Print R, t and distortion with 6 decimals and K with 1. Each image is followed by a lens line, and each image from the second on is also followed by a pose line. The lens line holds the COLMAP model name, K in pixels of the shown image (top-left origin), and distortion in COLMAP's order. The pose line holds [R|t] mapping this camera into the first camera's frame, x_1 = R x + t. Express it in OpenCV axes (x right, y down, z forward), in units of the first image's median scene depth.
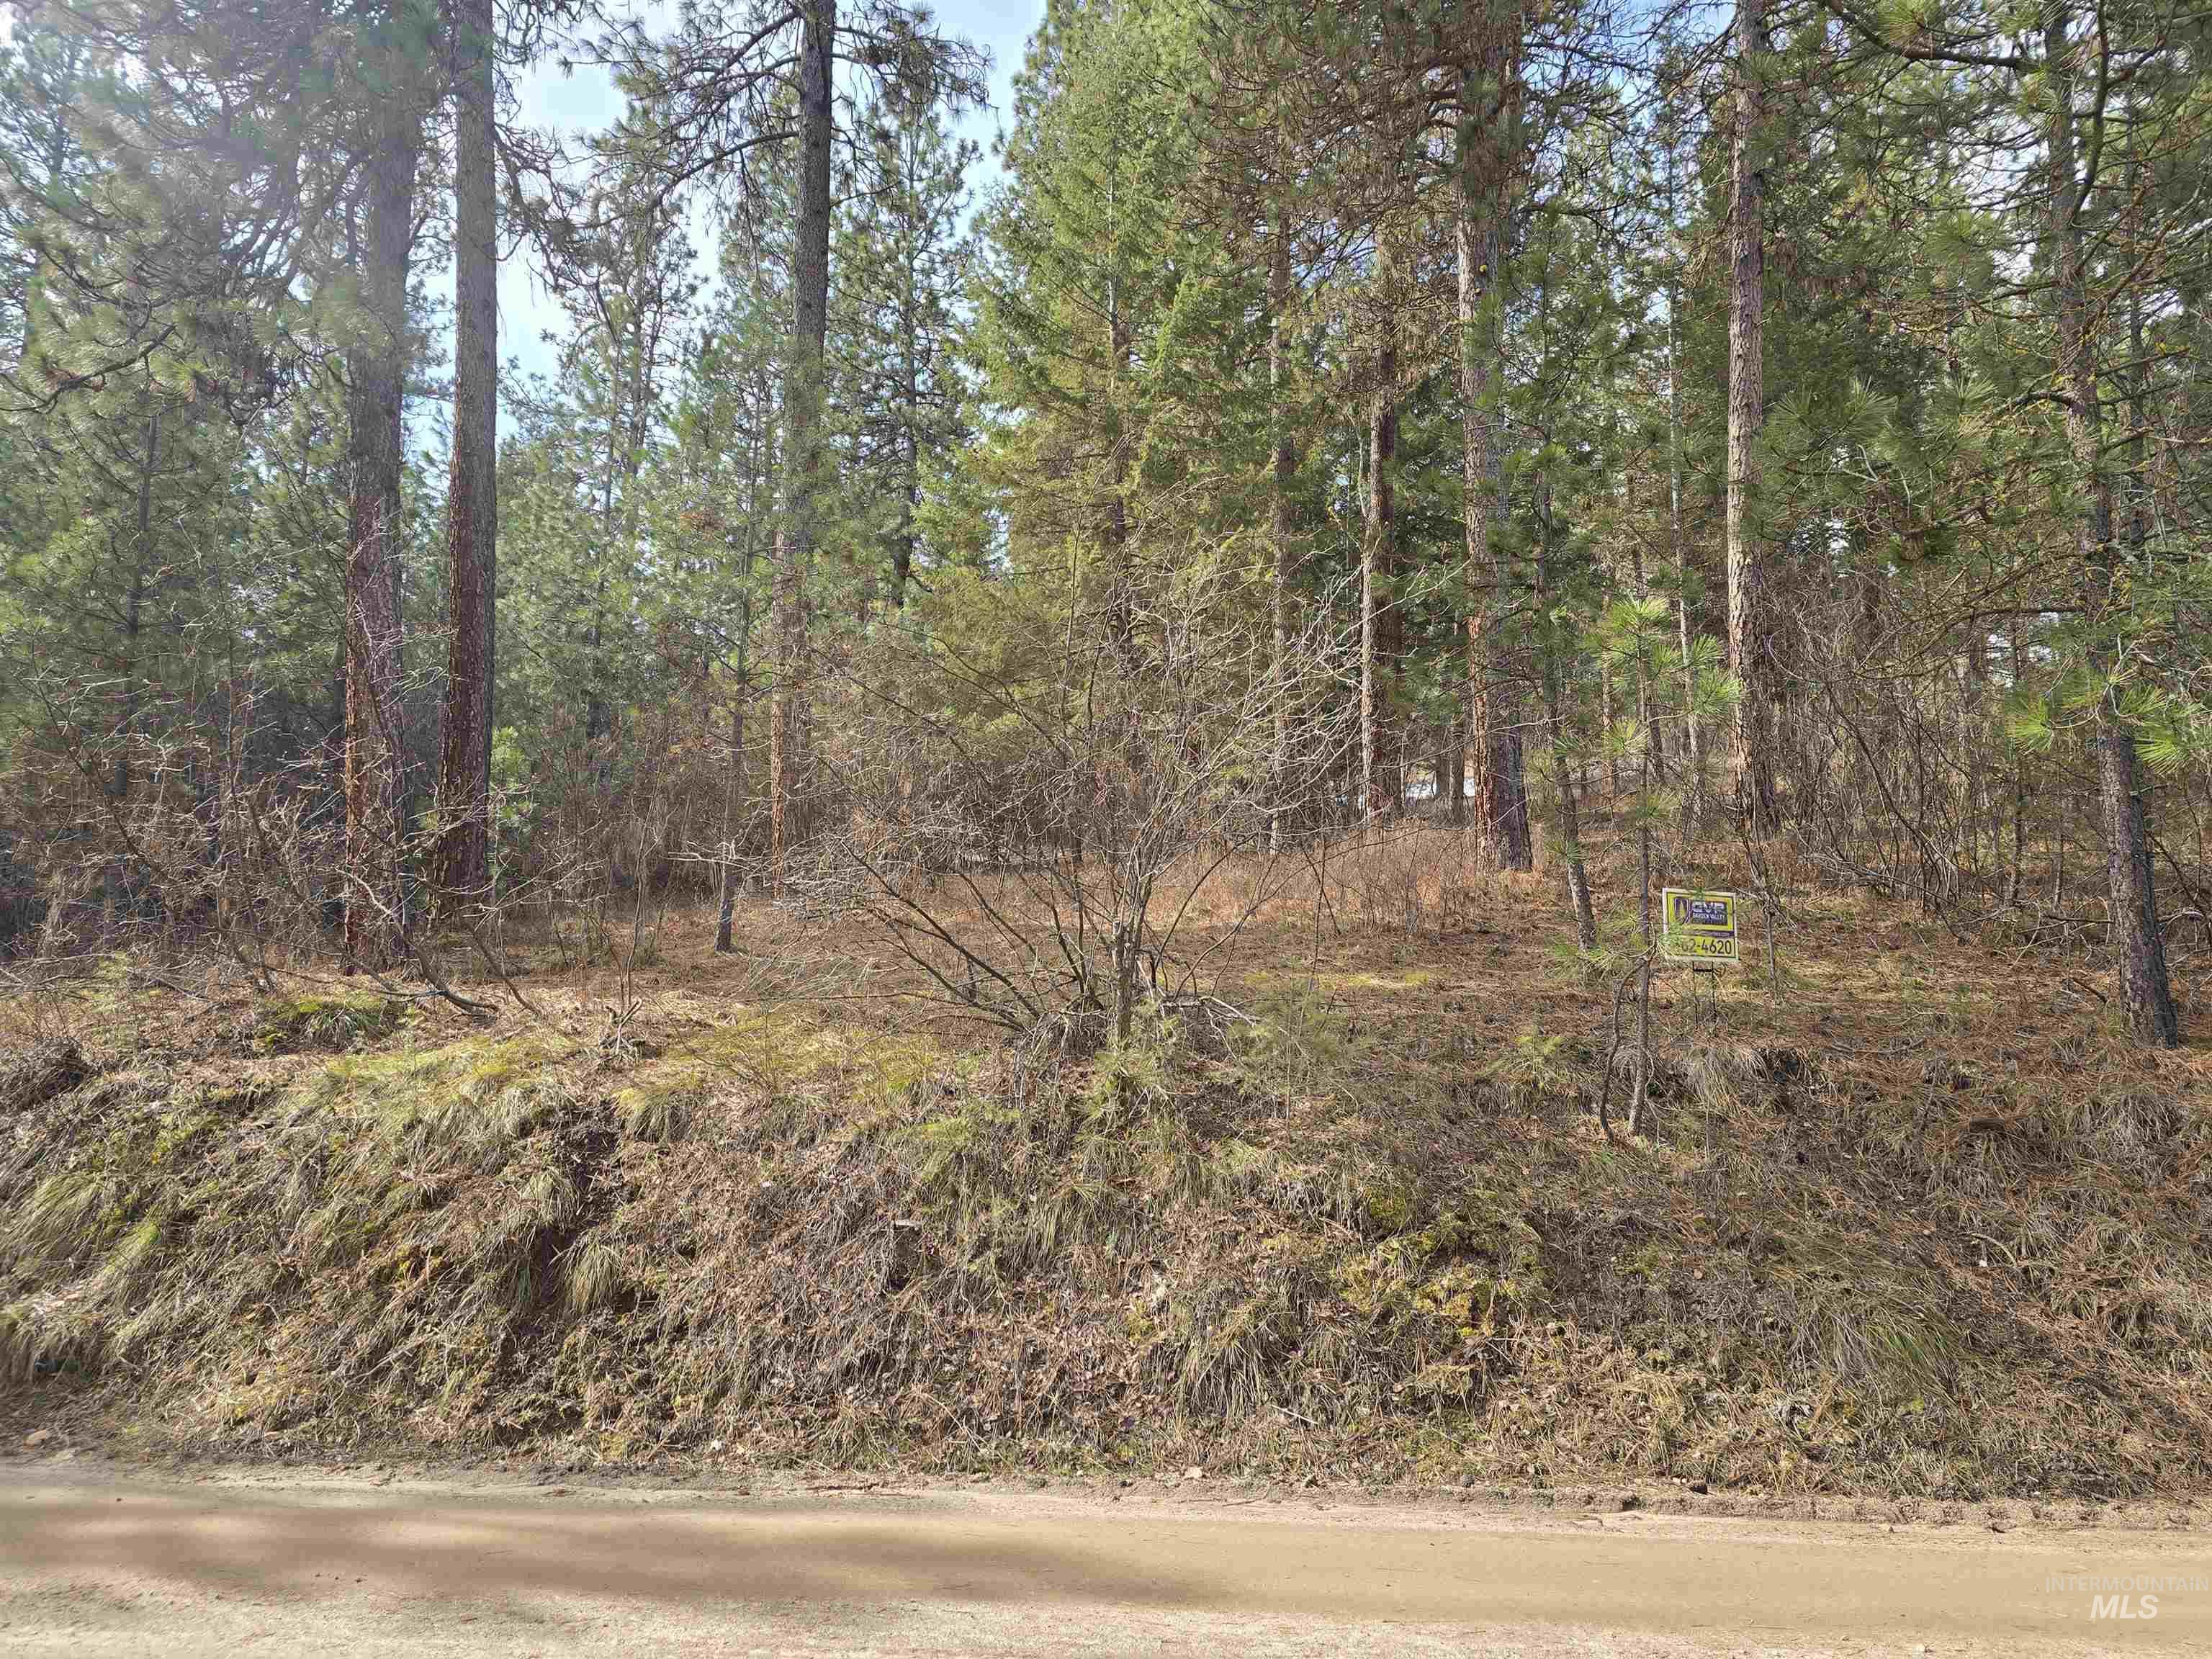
lens RADIAL K [[1522.0, 0, 1105.2], [0, 1522.0, 797.3], [0, 0, 1]] dist [0.063643, -0.053821]
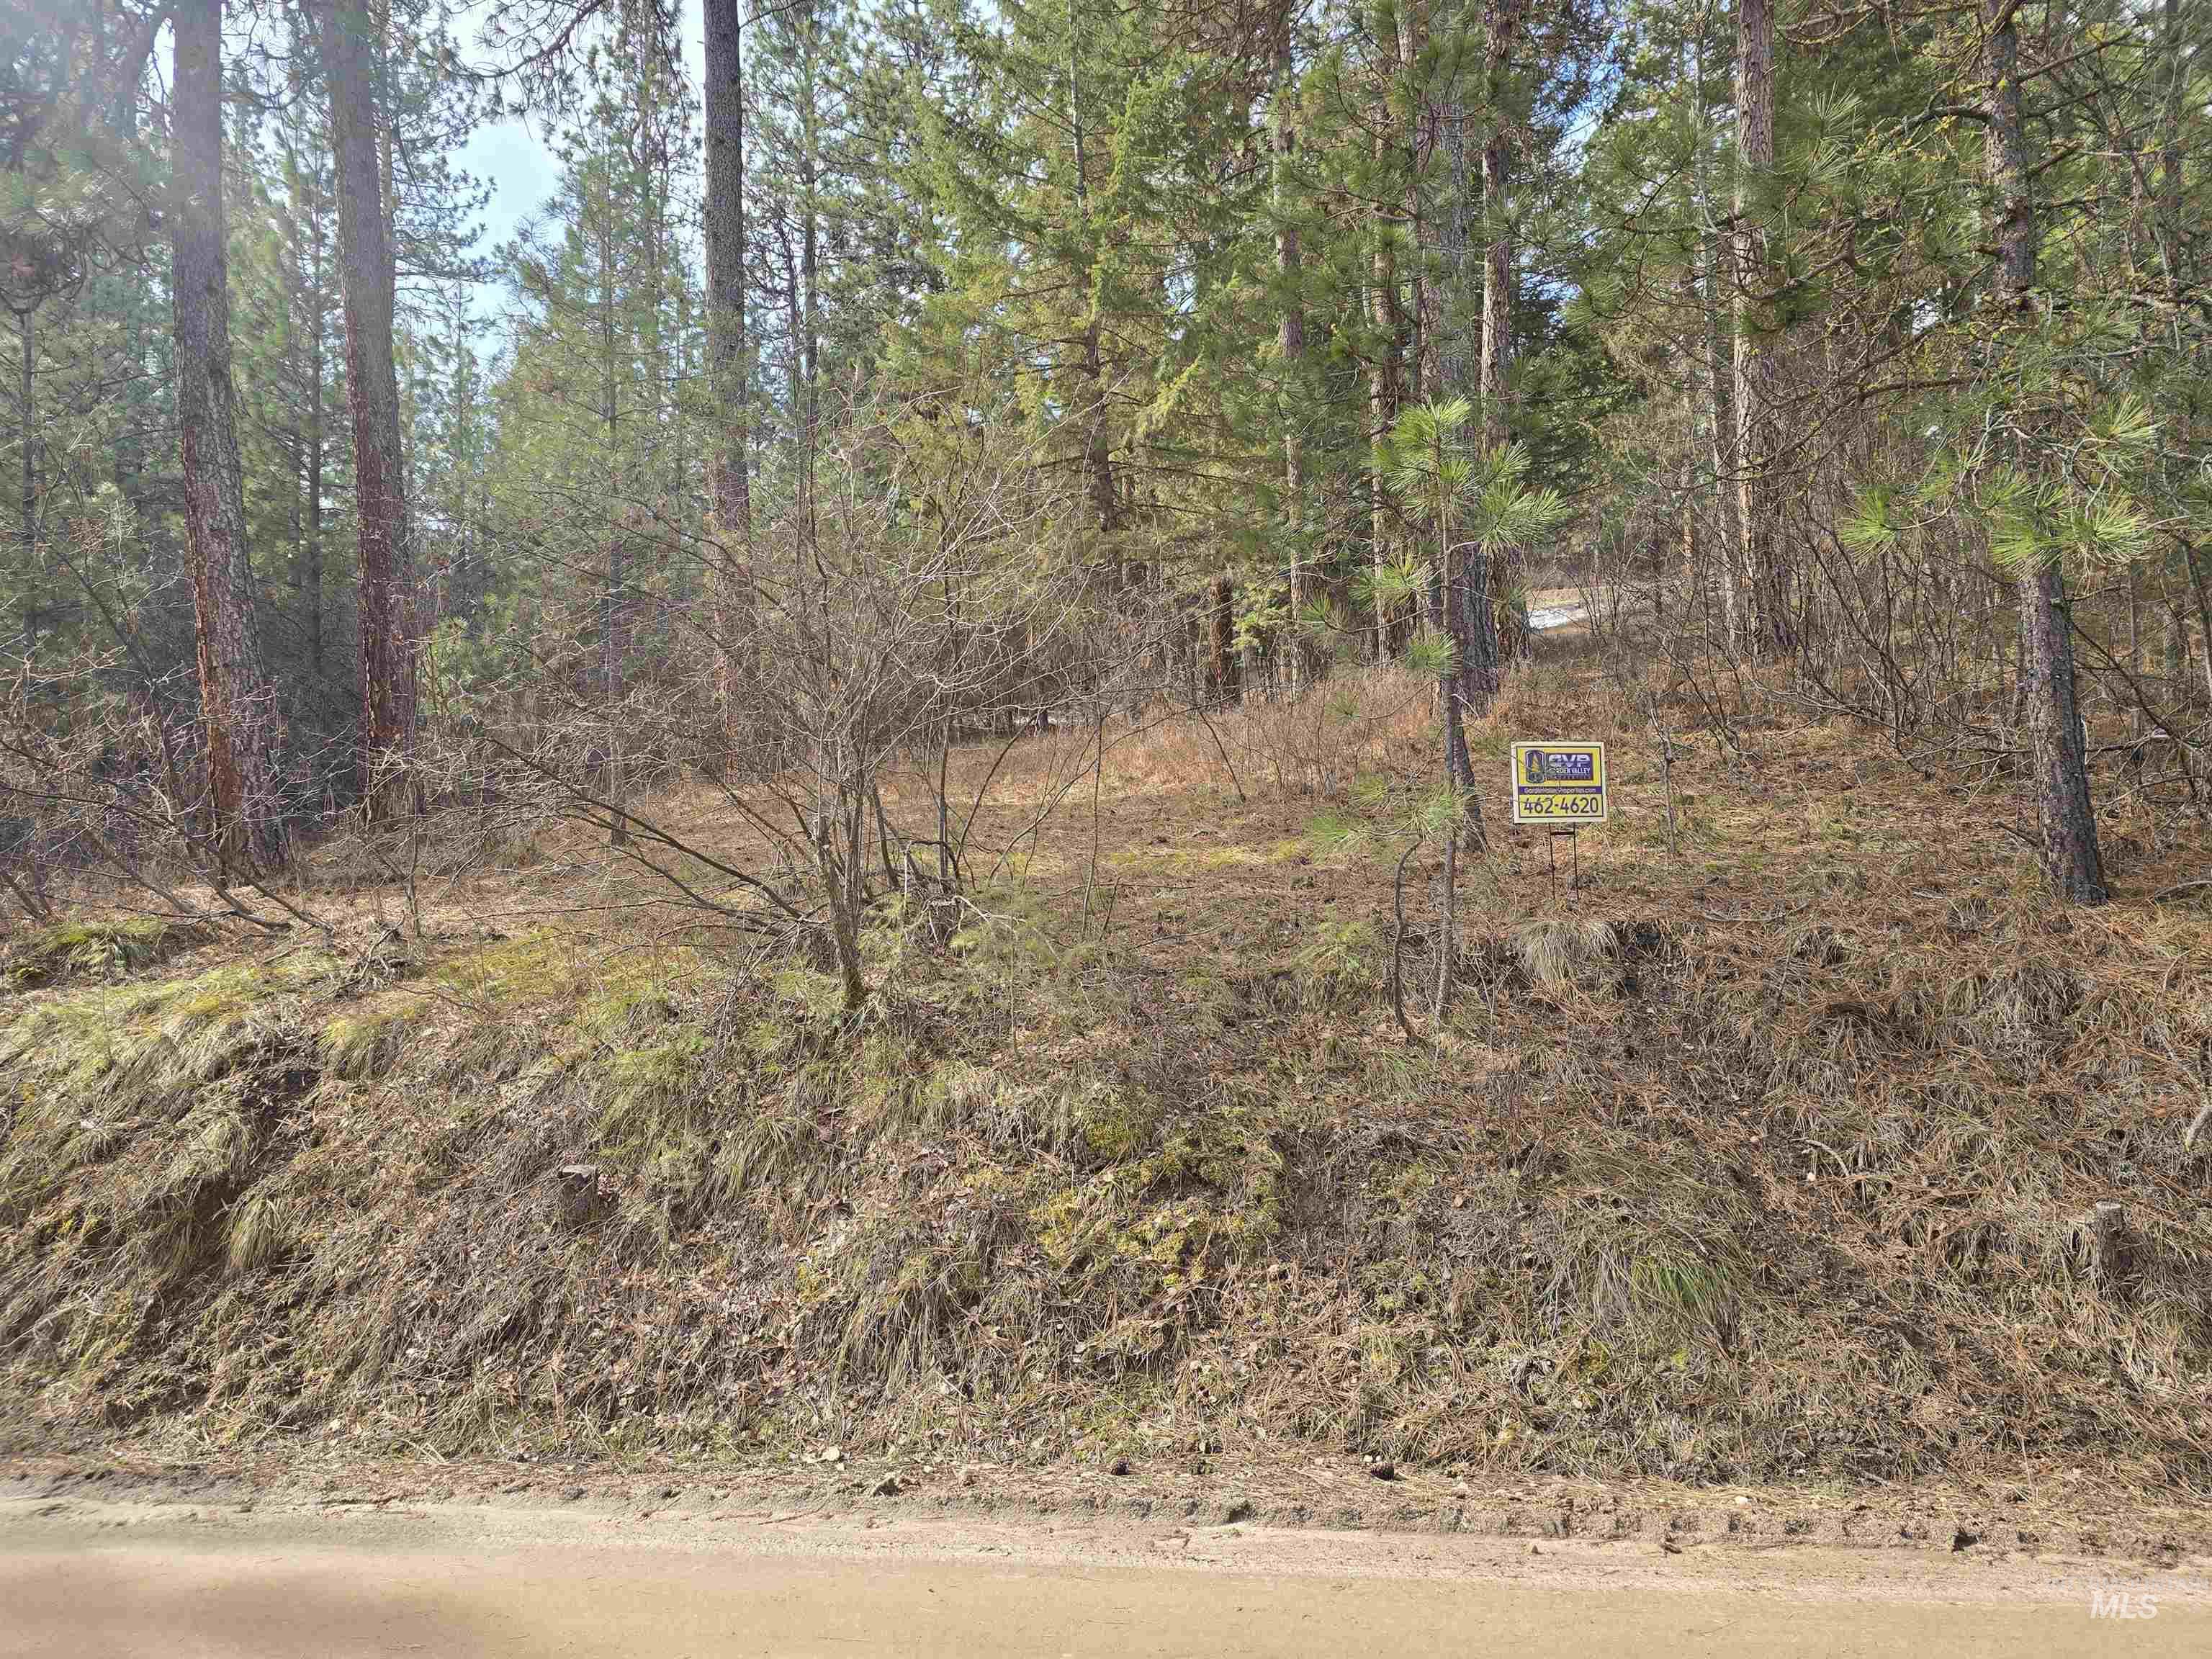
lens RADIAL K [[1522.0, 0, 1105.2], [0, 1522.0, 797.3], [0, 0, 1]] dist [0.063643, -0.053821]
pose [[0.995617, -0.047345, -0.080649, 0.271484], [0.054844, 0.994112, 0.093452, -0.003568], [0.075750, -0.097466, 0.992352, 0.164422]]
